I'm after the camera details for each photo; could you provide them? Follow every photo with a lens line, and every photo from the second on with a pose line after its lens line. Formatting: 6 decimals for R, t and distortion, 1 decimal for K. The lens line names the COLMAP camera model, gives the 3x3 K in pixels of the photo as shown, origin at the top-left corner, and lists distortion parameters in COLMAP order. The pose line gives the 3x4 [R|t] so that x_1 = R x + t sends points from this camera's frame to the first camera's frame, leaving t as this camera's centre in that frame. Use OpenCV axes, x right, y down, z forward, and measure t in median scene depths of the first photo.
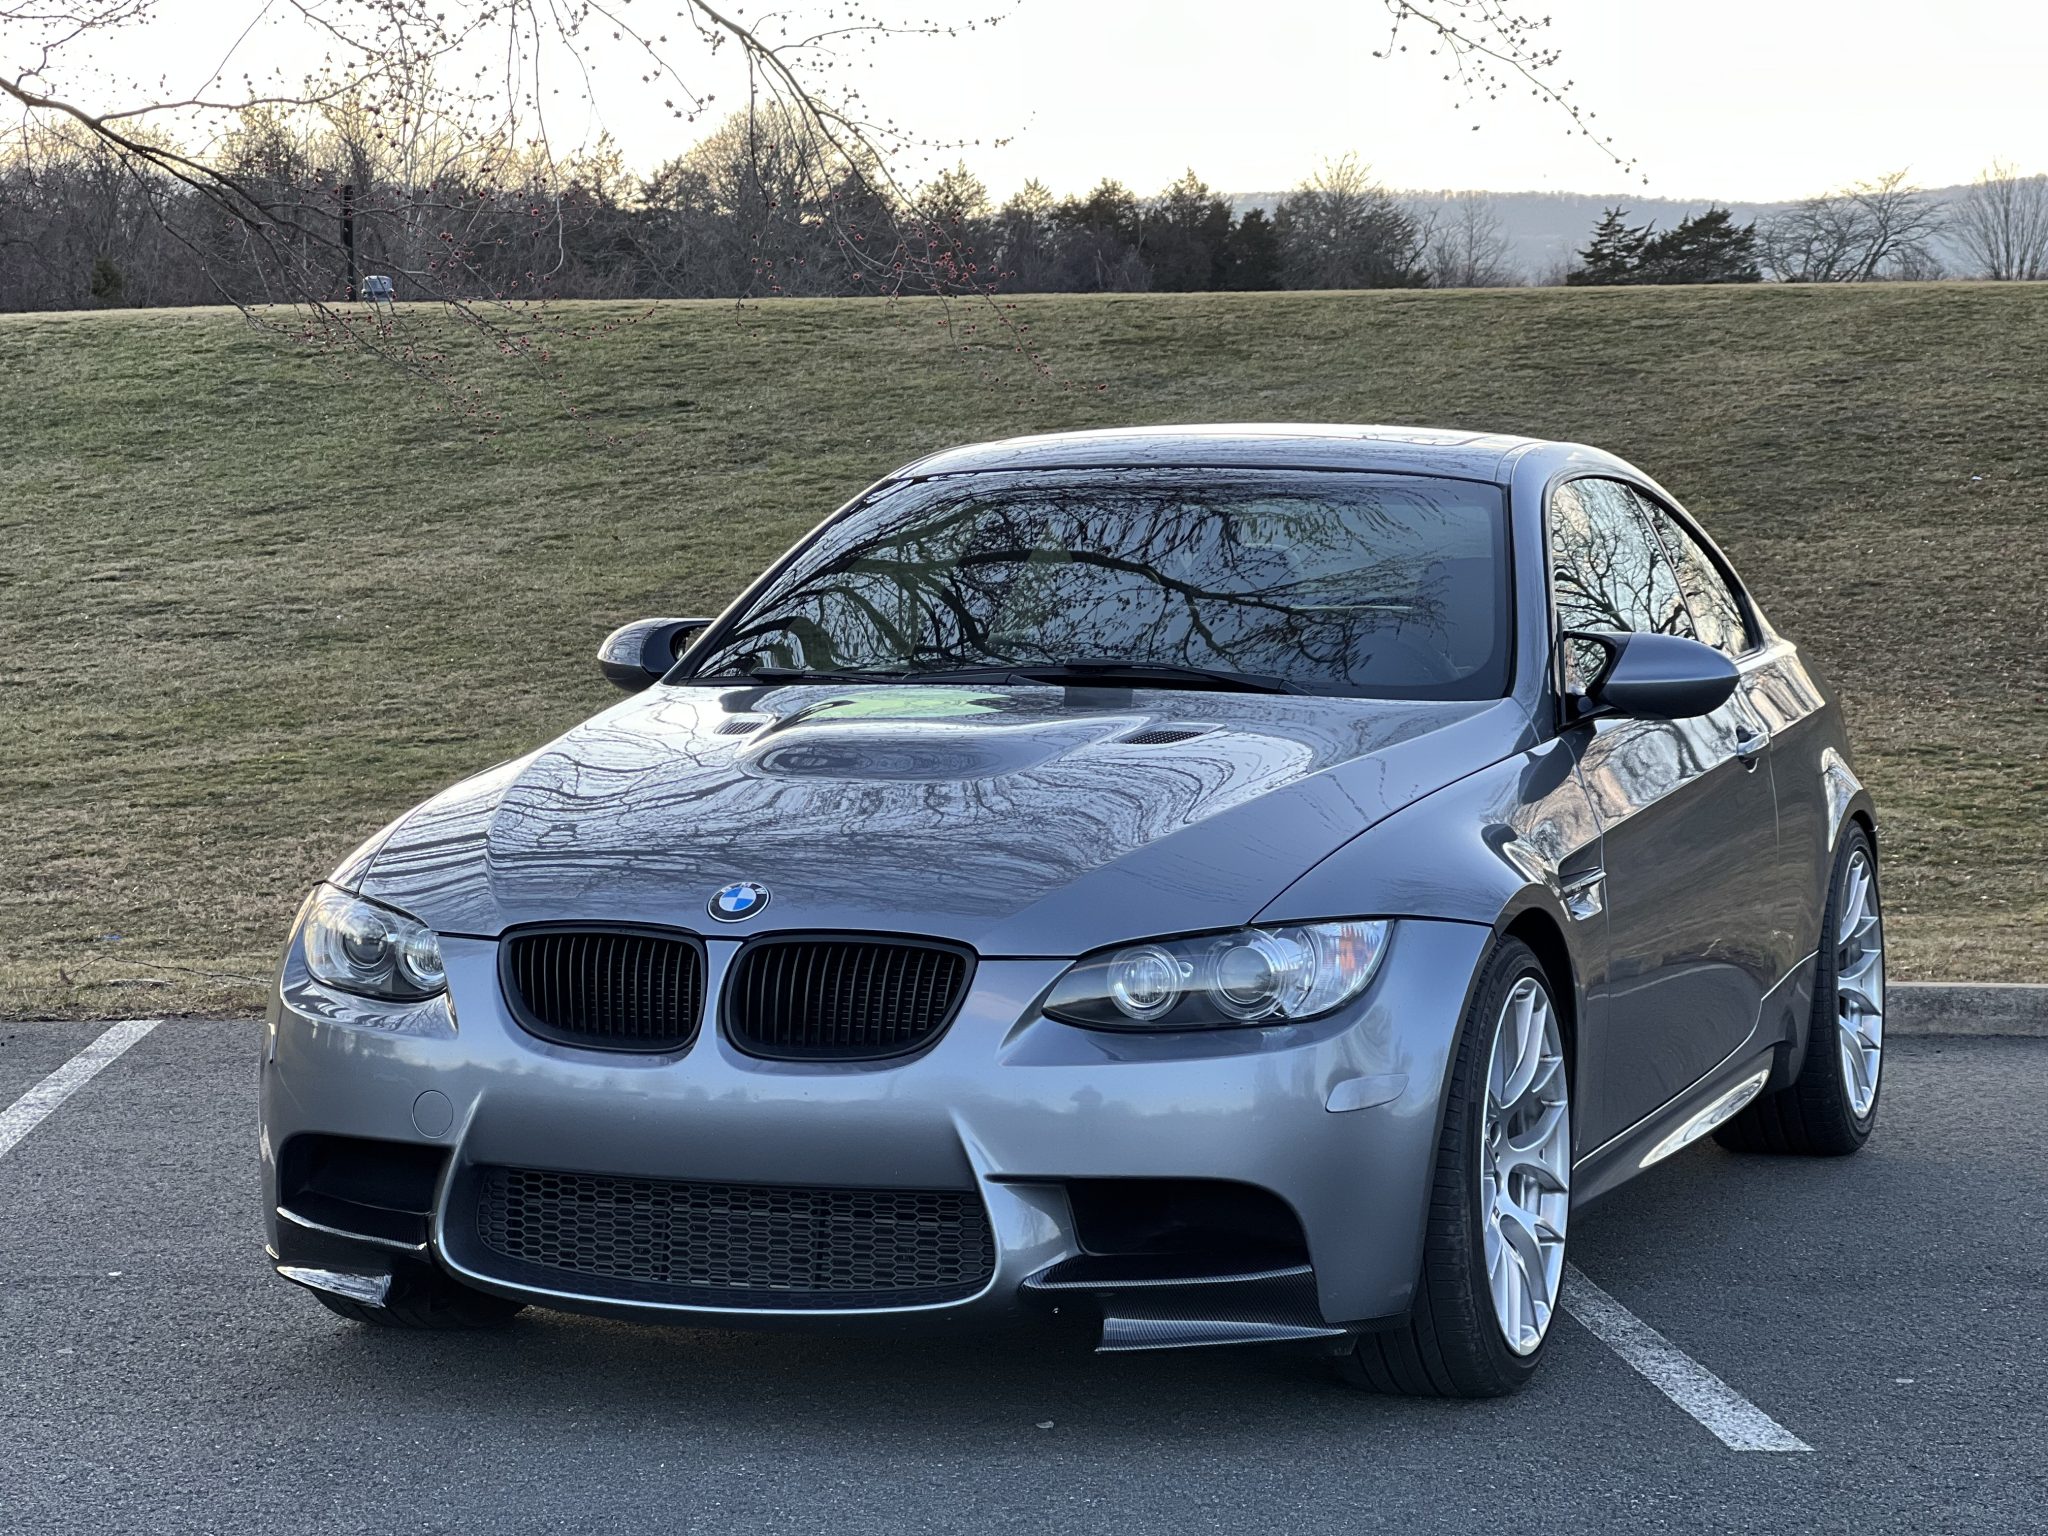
lens RADIAL K [[4559.4, 0, 1037.9], [0, 4559.4, 722.2], [0, 0, 1]] dist [-0.059481, 4.705499]
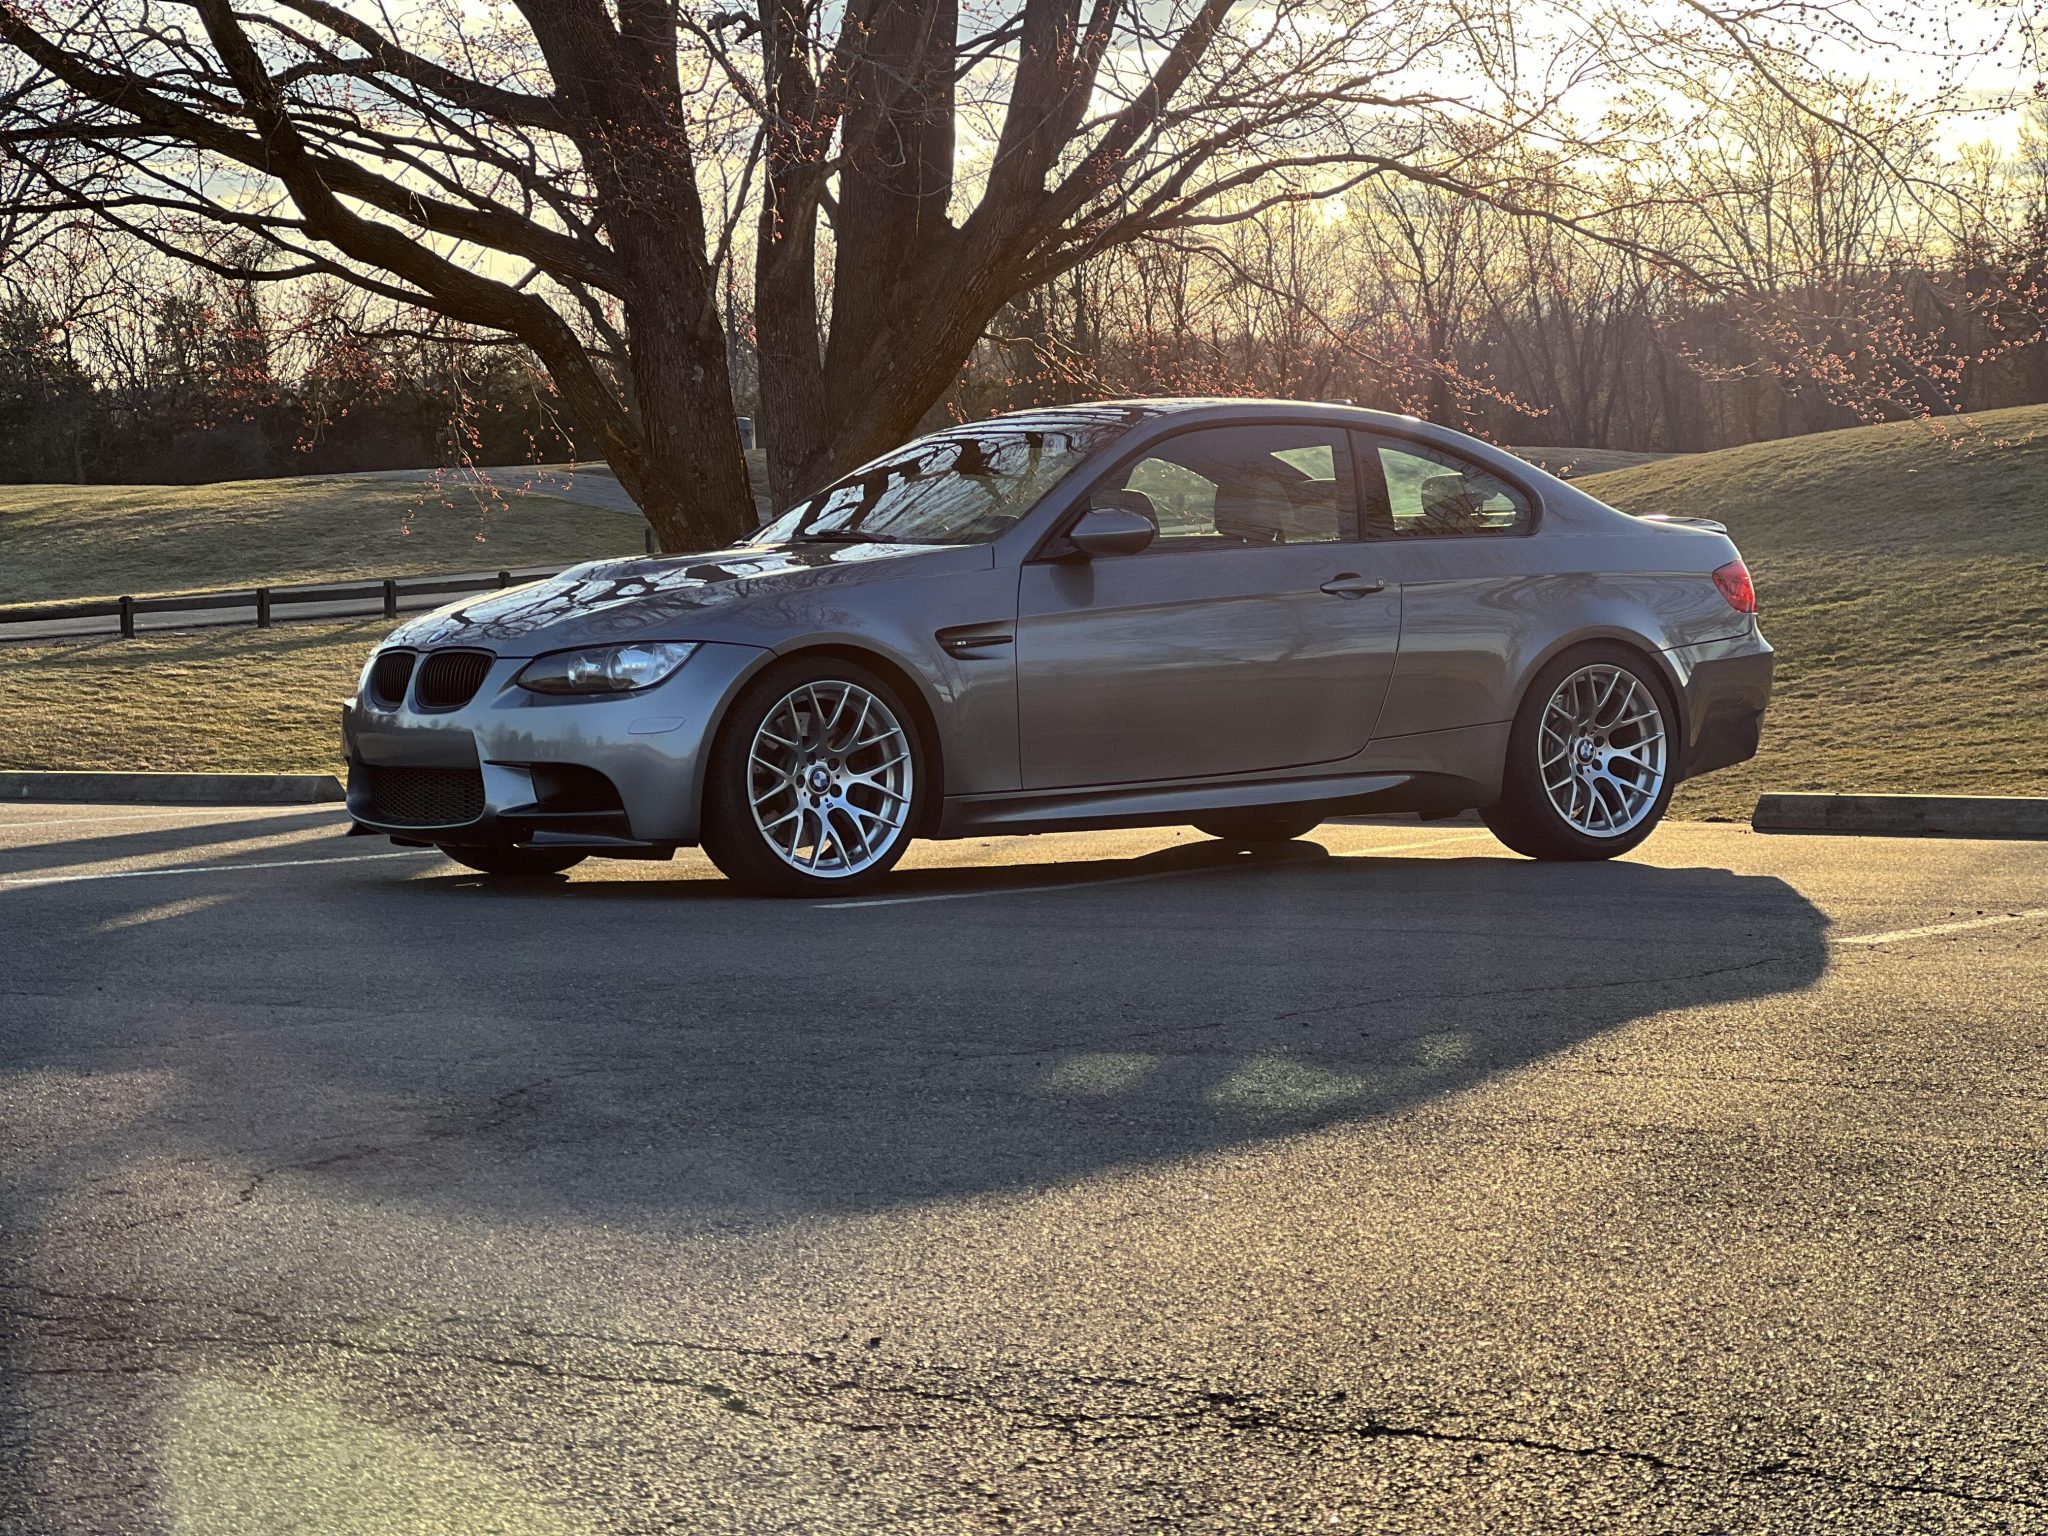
lens RADIAL K [[4551.7, 0, 1040.7], [0, 4551.7, 709.6], [0, 0, 1]] dist [-0.086178, 4.702761]
pose [[0.819986, -0.000553, -0.572383, 1.210624], [-0.009920, 0.999836, -0.015178, 0.092195], [0.572298, 0.018124, 0.819846, -0.482303]]
